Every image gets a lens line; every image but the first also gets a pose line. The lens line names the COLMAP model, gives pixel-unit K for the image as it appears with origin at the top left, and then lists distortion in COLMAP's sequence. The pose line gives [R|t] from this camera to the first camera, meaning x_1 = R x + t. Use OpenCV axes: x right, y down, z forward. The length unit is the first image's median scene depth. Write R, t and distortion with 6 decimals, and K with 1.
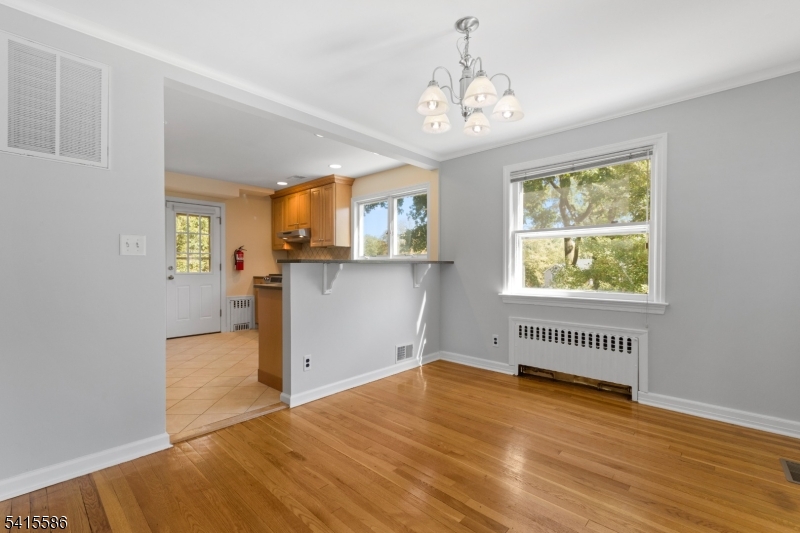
lens RADIAL K [[357.4, 0, 399.4], [0, 357.4, 269.3], [0, 0, 1]] dist [0.001485, -0.000207]
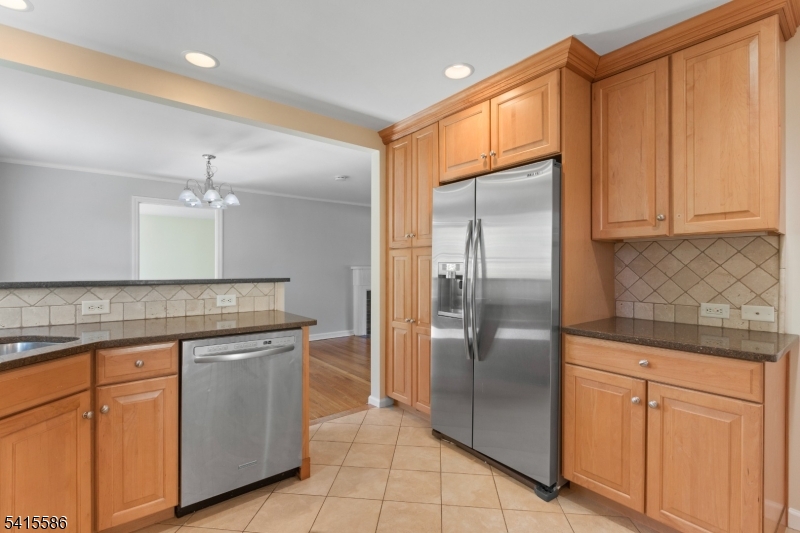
lens RADIAL K [[372.5, 0, 400.0], [0, 372.5, 266.5], [0, 0, 1]] dist [-0.003129, -0.000554]
pose [[-0.989133, -0.001105, 0.147022, -0.703960], [0.000331, 0.999952, 0.009742, -0.060236], [-0.147026, 0.009685, -0.989085, 1.757528]]
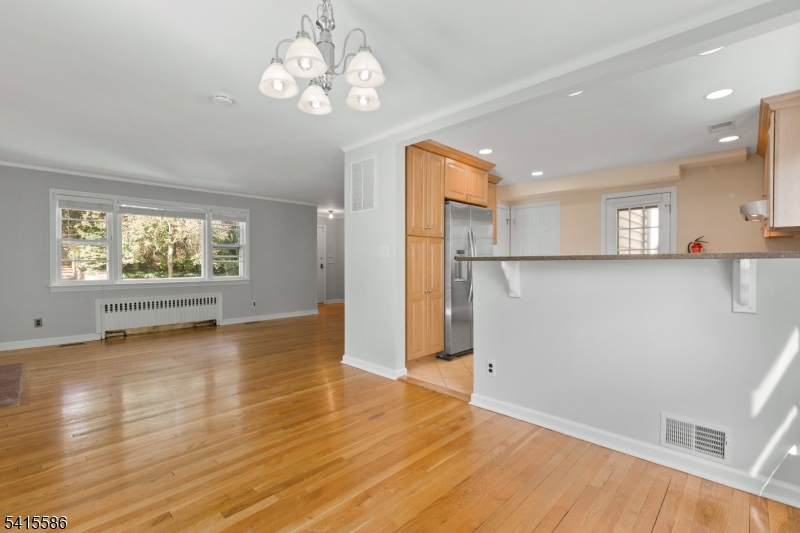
lens RADIAL K [[357.4, 0, 399.4], [0, 357.4, 269.3], [0, 0, 1]] dist [0.001485, -0.000207]
pose [[-0.022973, 0.016583, -0.999599, 0.641538], [-0.008943, 0.999819, 0.016792, -0.008890], [0.999696, 0.009325, -0.022821, 0.740564]]
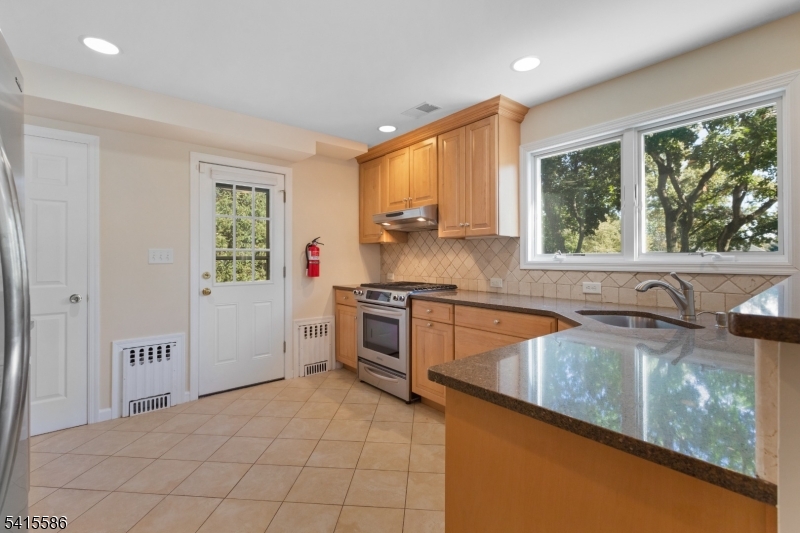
lens RADIAL K [[363.0, 0, 398.6], [0, 363.0, 256.1], [0, 0, 1]] dist [-0.000209, 0.000007]
pose [[0.991415, -0.001956, -0.130735, -0.423778], [-0.000016, 0.999886, -0.015081, -0.046122], [0.130750, 0.014954, 0.991303, 0.767929]]
